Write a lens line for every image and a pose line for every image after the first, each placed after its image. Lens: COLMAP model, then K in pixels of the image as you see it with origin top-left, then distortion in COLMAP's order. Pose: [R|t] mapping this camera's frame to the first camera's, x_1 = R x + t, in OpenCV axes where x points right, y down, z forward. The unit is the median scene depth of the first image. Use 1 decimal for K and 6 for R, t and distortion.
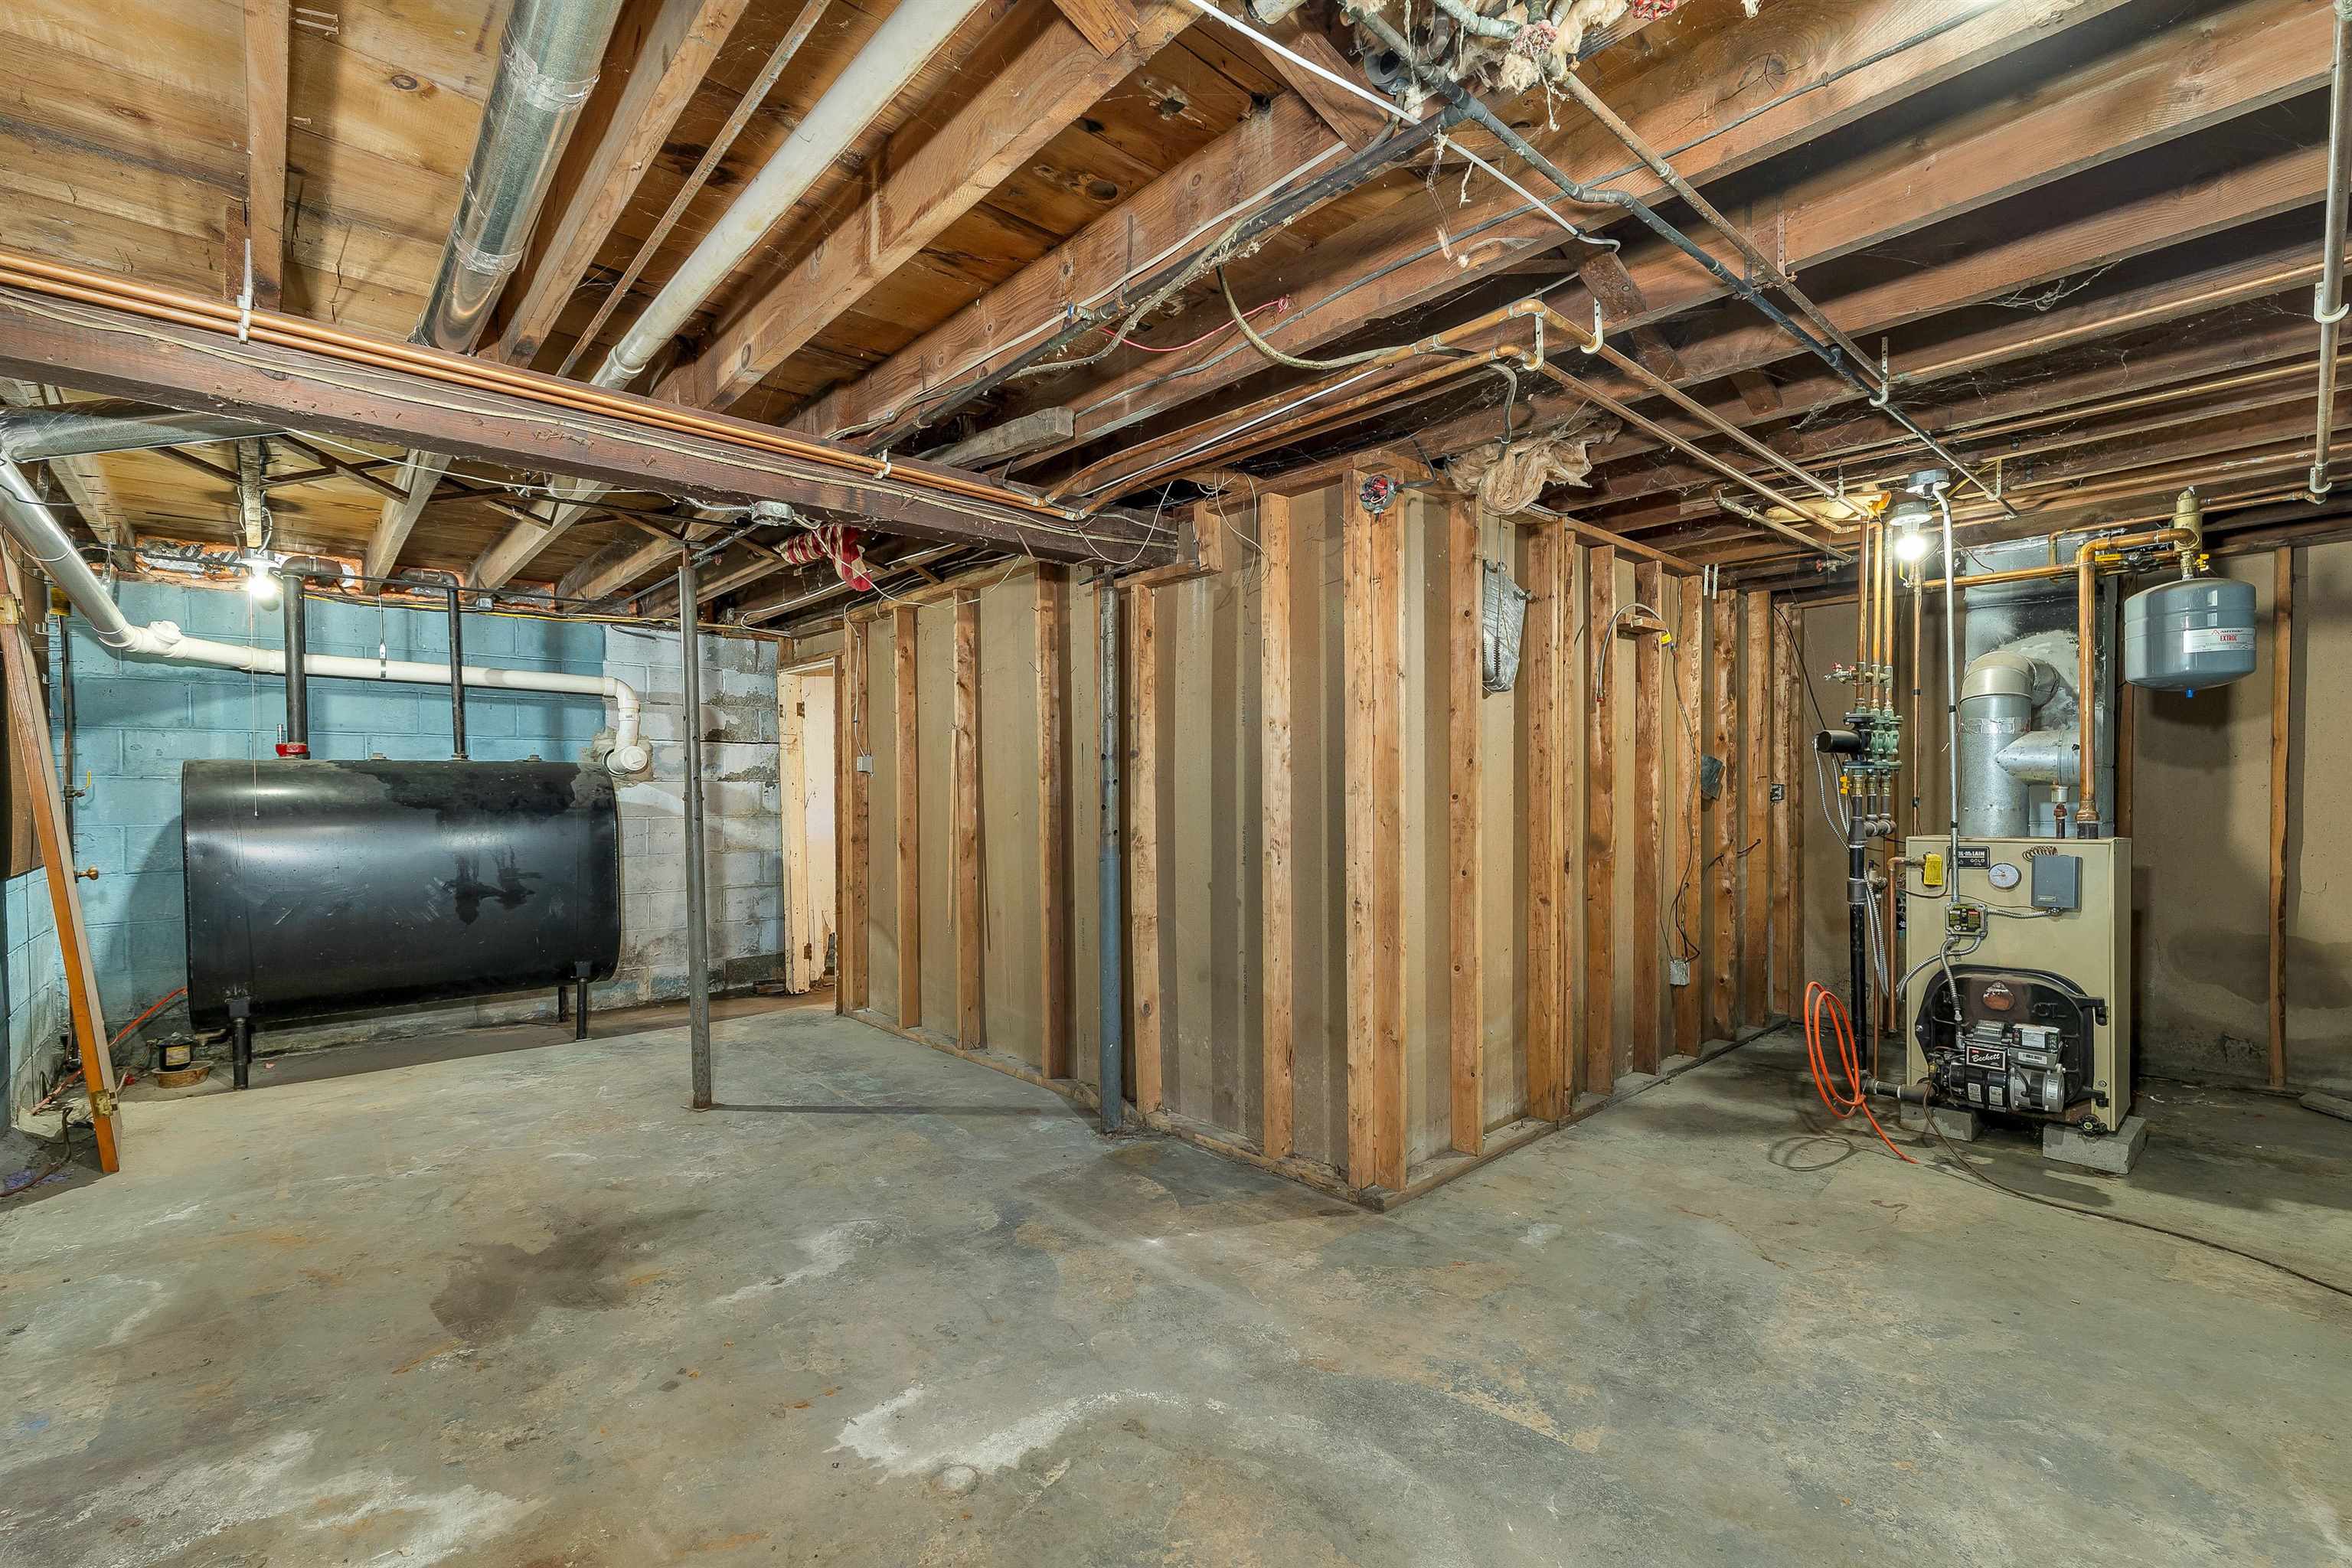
lens RADIAL K [[998.1, 0, 1179.1], [0, 998.1, 794.4], [0, 0, 1]] dist [-0.000301, 0.000867]
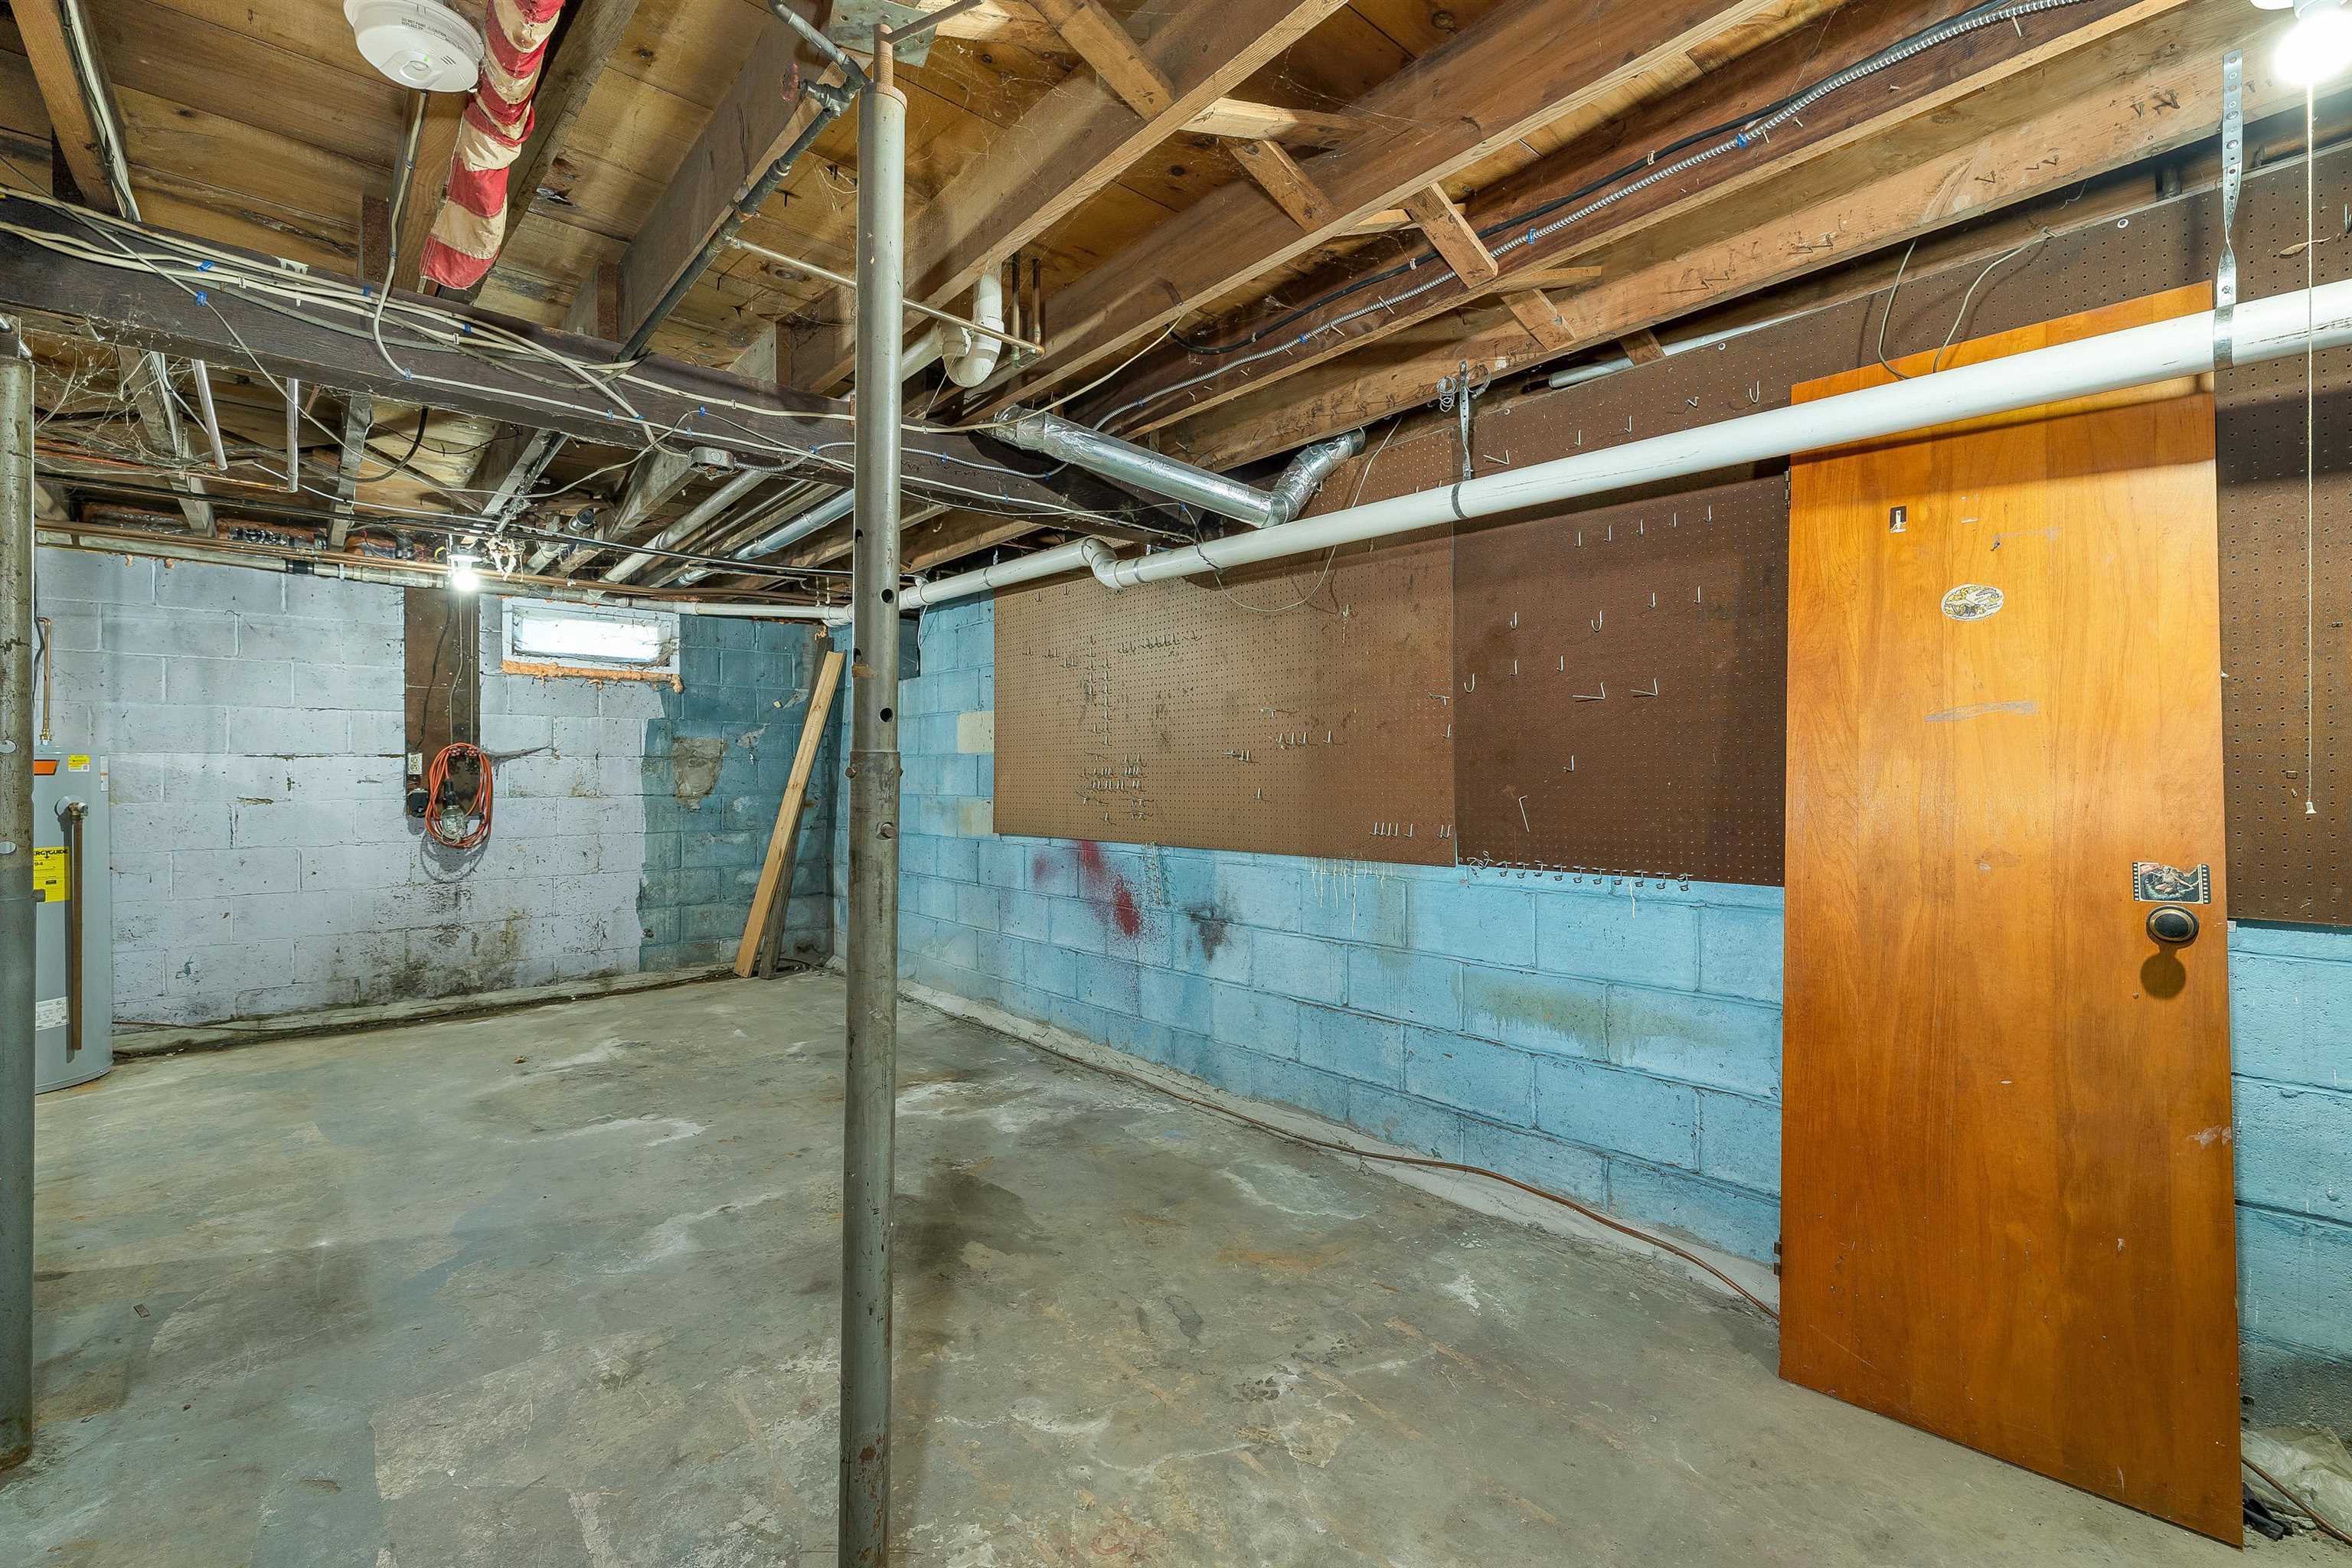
lens RADIAL K [[998.1, 0, 1167.5], [0, 998.1, 773.2], [0, 0, 1]] dist [-0.000301, 0.000867]
pose [[-0.999472, 0.008597, 0.031348, -1.055061], [0.008664, 0.999960, 0.002011, 0.014634], [-0.031330, 0.002281, -0.999506, 2.369120]]
